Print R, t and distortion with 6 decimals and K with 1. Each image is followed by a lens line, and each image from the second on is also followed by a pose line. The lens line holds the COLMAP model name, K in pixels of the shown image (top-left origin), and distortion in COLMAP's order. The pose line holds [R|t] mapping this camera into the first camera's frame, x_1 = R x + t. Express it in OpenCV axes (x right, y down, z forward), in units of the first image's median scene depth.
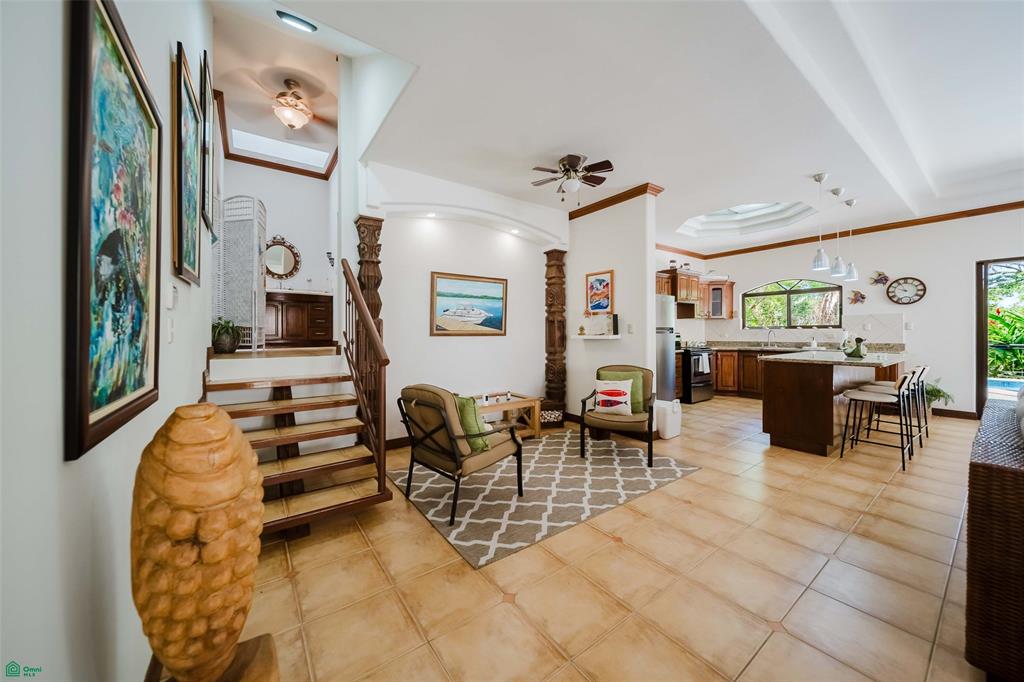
lens RADIAL K [[371.0, 0, 510.2], [0, 371.0, 331.2], [0, 0, 1]] dist [-0.004805, -0.000714]
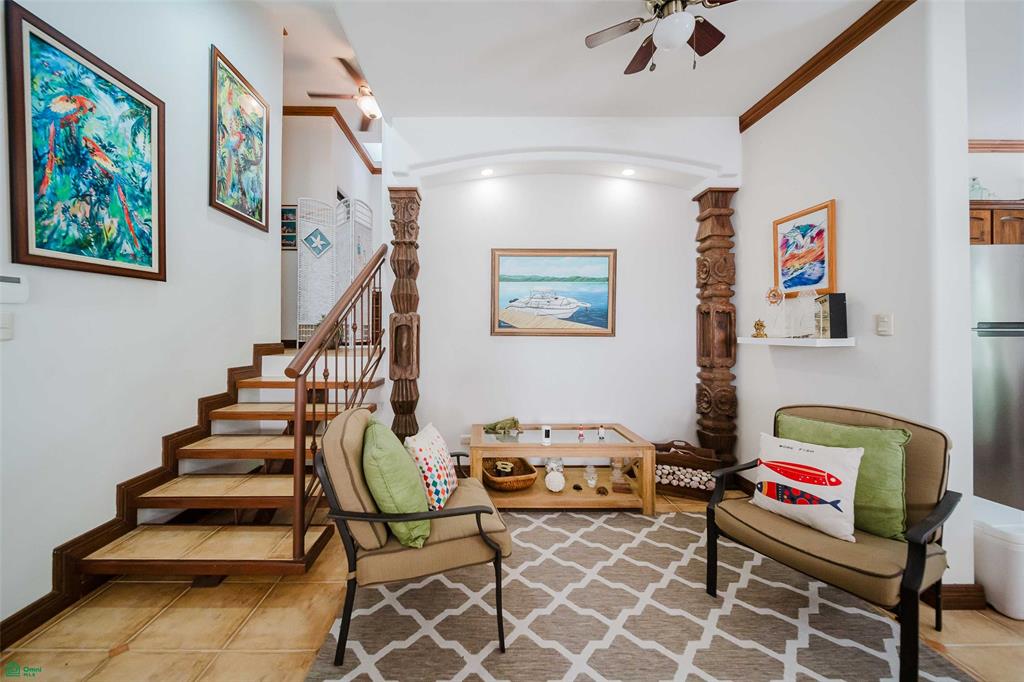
lens RADIAL K [[371.0, 0, 475.8], [0, 371.0, 329.6], [0, 0, 1]] dist [-0.004805, -0.000714]
pose [[0.806038, 0.003906, -0.591851, 0.187889], [-0.004229, 0.999991, 0.000840, 0.000931], [0.591849, 0.001826, 0.806047, 0.354657]]
